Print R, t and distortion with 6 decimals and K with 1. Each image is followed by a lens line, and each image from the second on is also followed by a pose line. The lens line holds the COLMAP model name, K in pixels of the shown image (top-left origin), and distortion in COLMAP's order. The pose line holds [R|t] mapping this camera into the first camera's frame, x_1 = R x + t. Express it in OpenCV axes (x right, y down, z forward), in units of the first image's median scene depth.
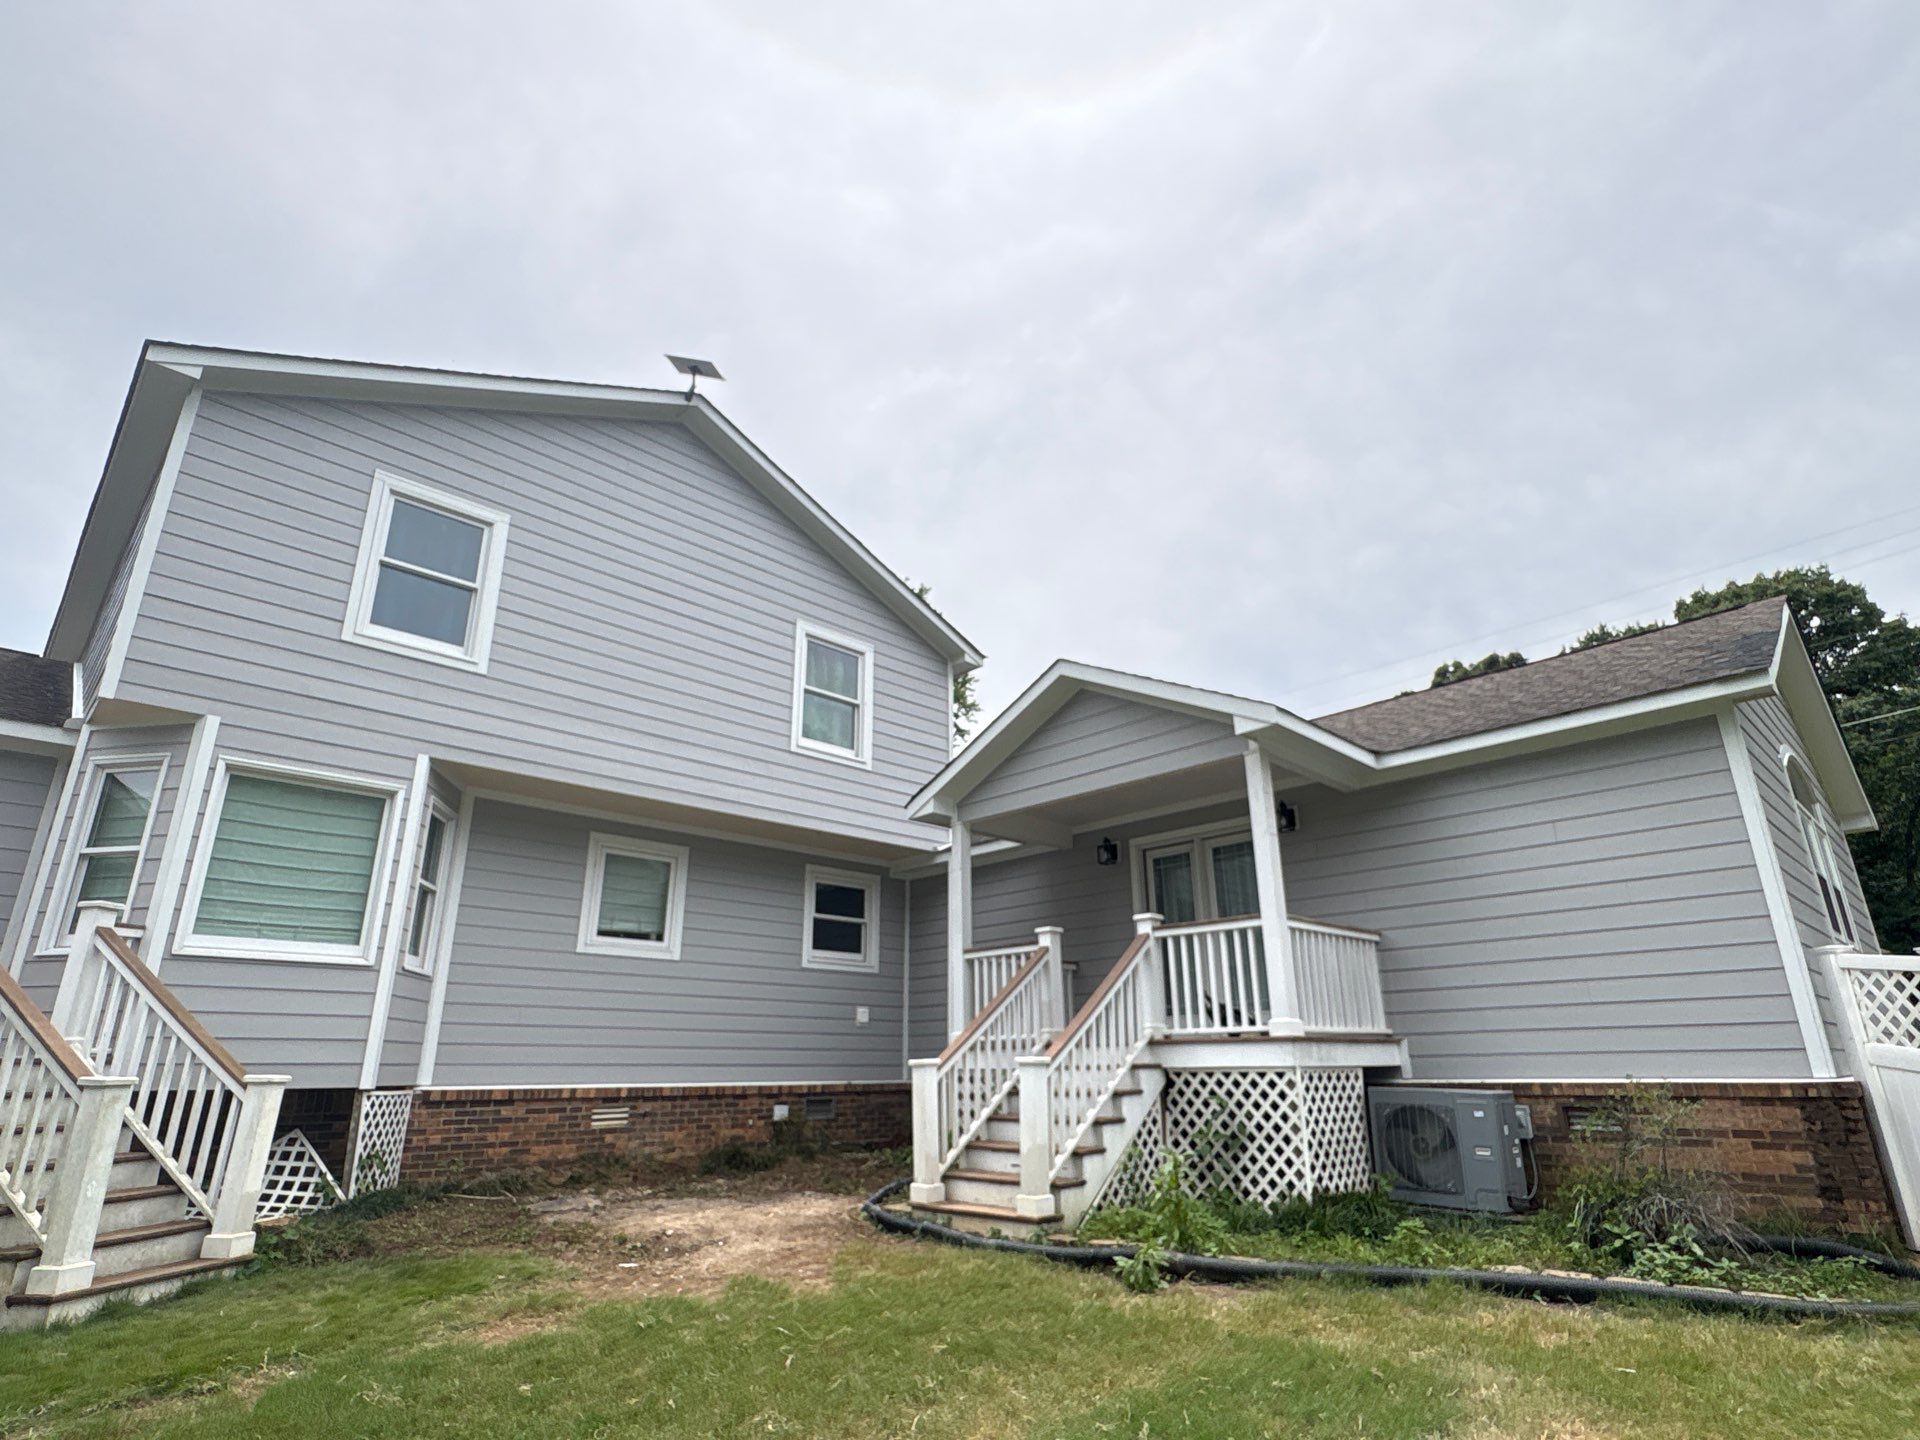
lens RADIAL K [[1026.7, 0, 965.7], [0, 1026.7, 719.6], [0, 0, 1]] dist [0.000063, 0.000497]
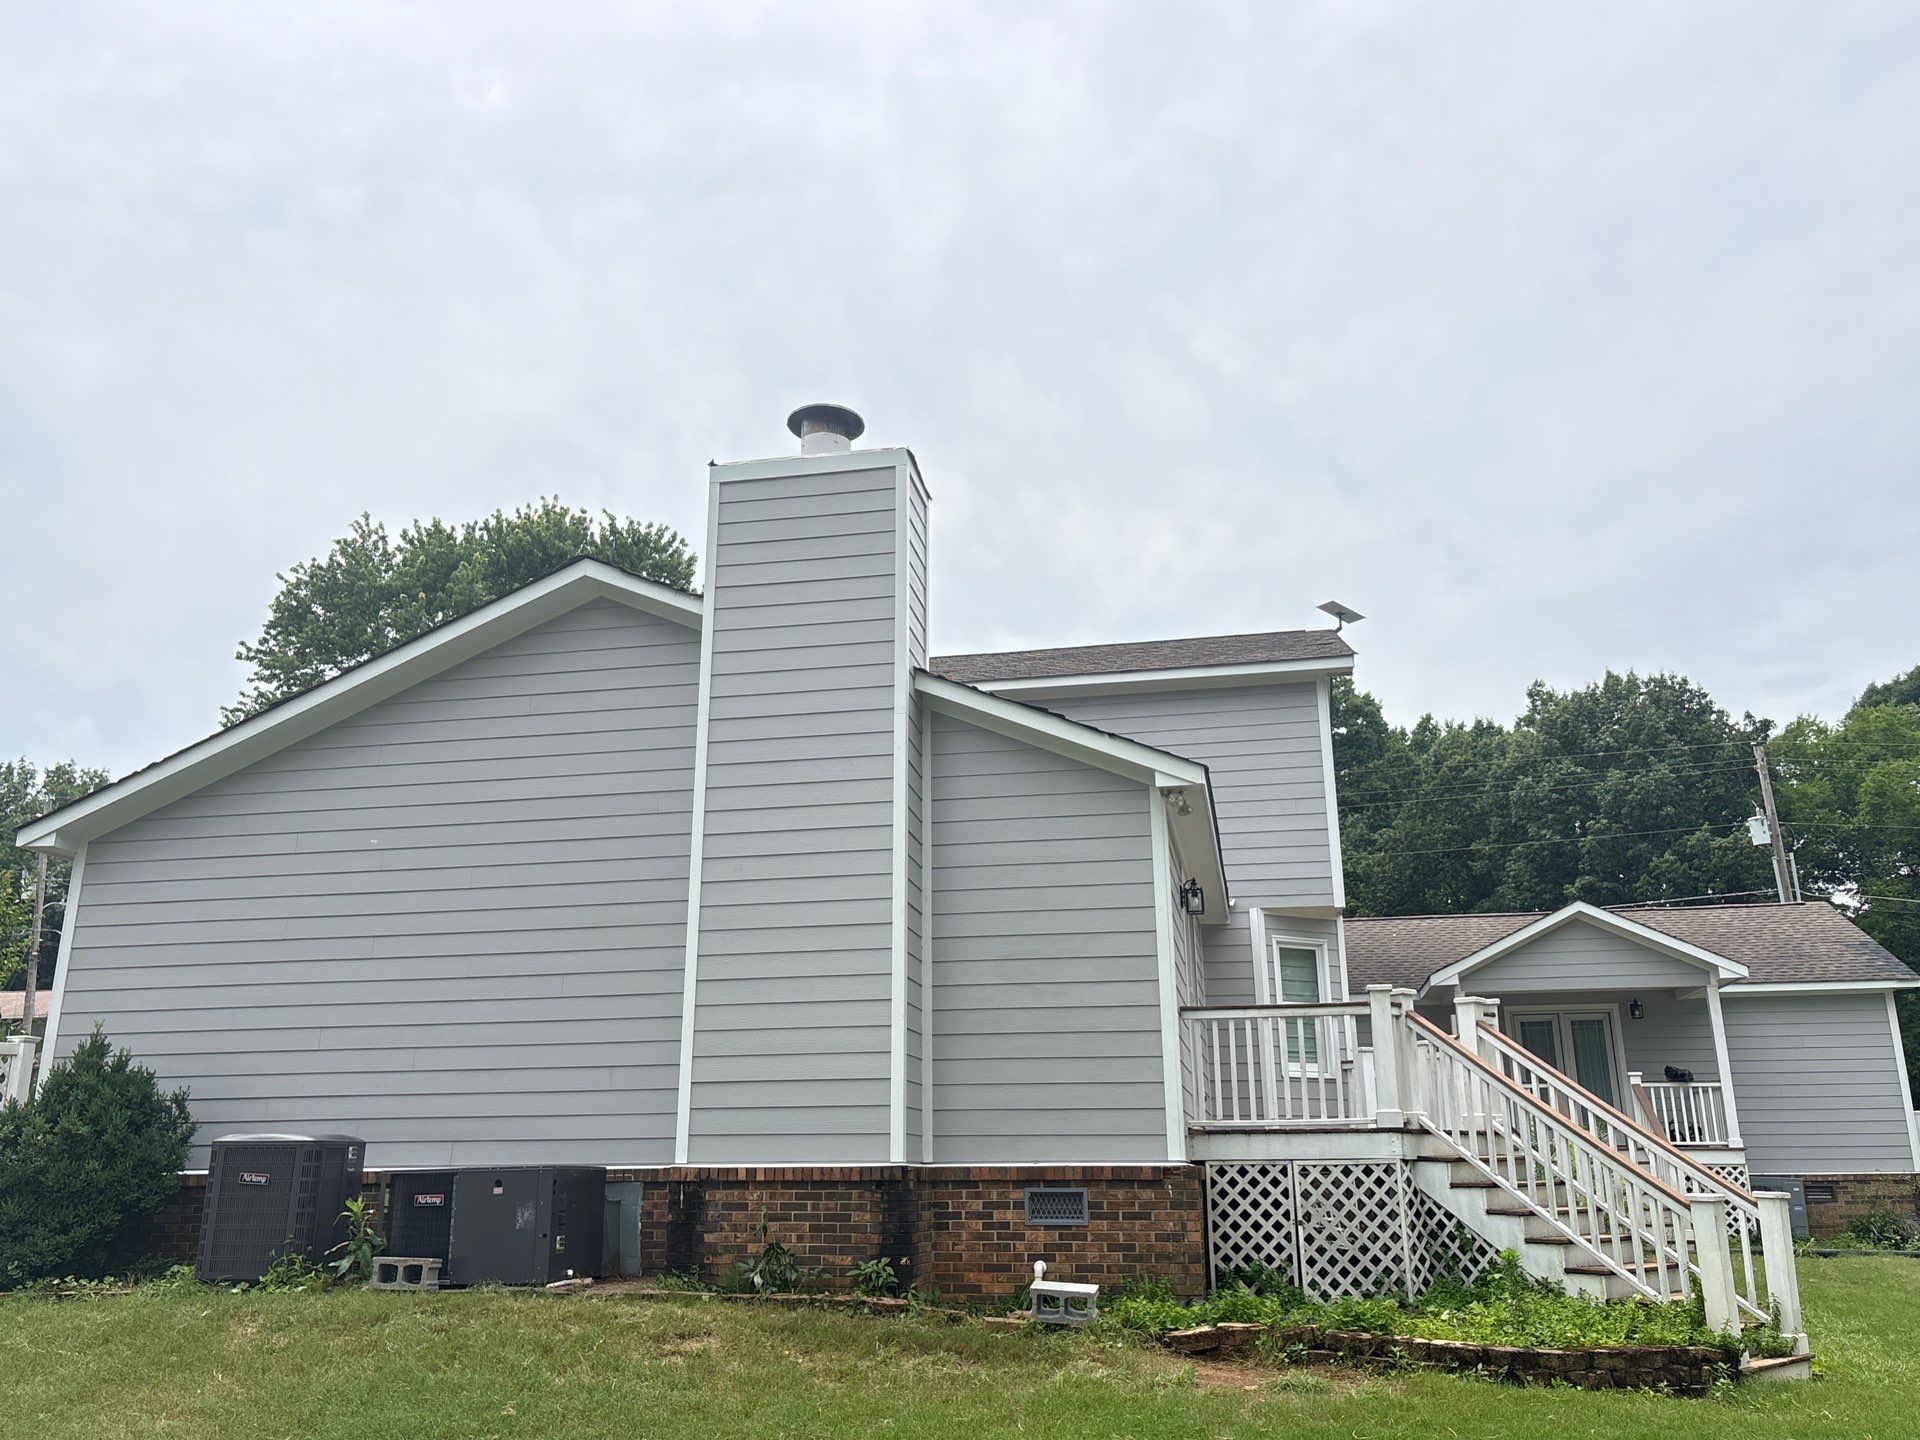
lens RADIAL K [[1588.4, 0, 953.7], [0, 1588.4, 713.3], [0, 0, 1]] dist [0.011063, 0.002175]
pose [[0.824423, 0.165793, 0.541146, -2.149190], [-0.186610, 0.982293, -0.016653, -0.126956], [-0.534325, -0.087254, 0.840763, -0.503996]]
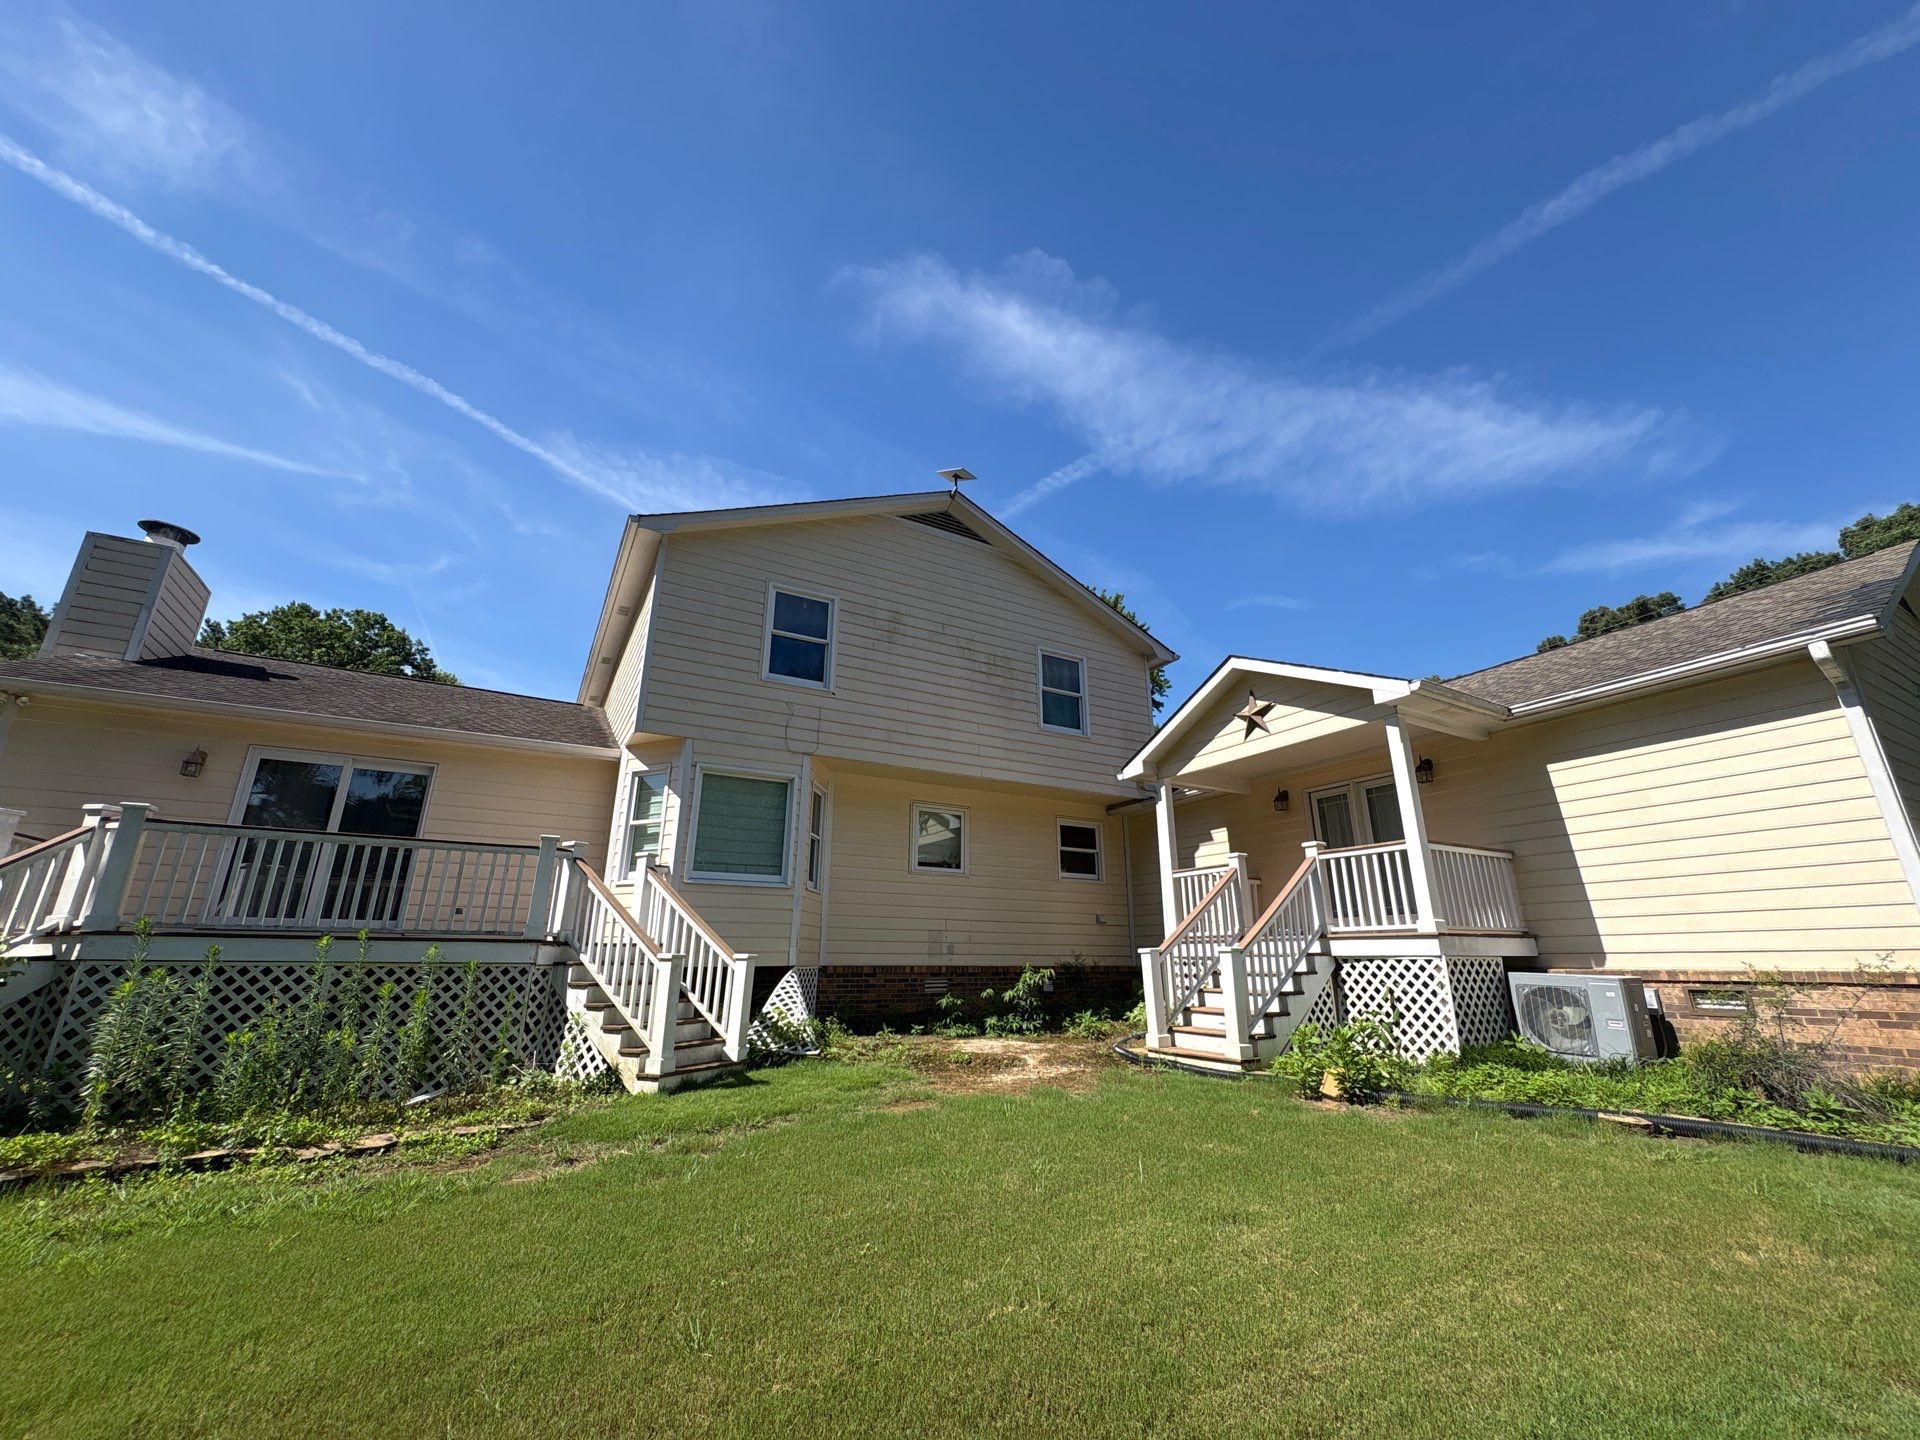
lens RADIAL K [[778.8, 0, 958.7], [0, 778.8, 721.8], [0, 0, 1]] dist [0.002558, -0.000661]
pose [[0.965905, -0.066594, -0.250184, -0.004214], [0.074554, 0.996964, 0.022464, -0.023026], [0.247928, -0.040351, 0.967938, -0.087252]]
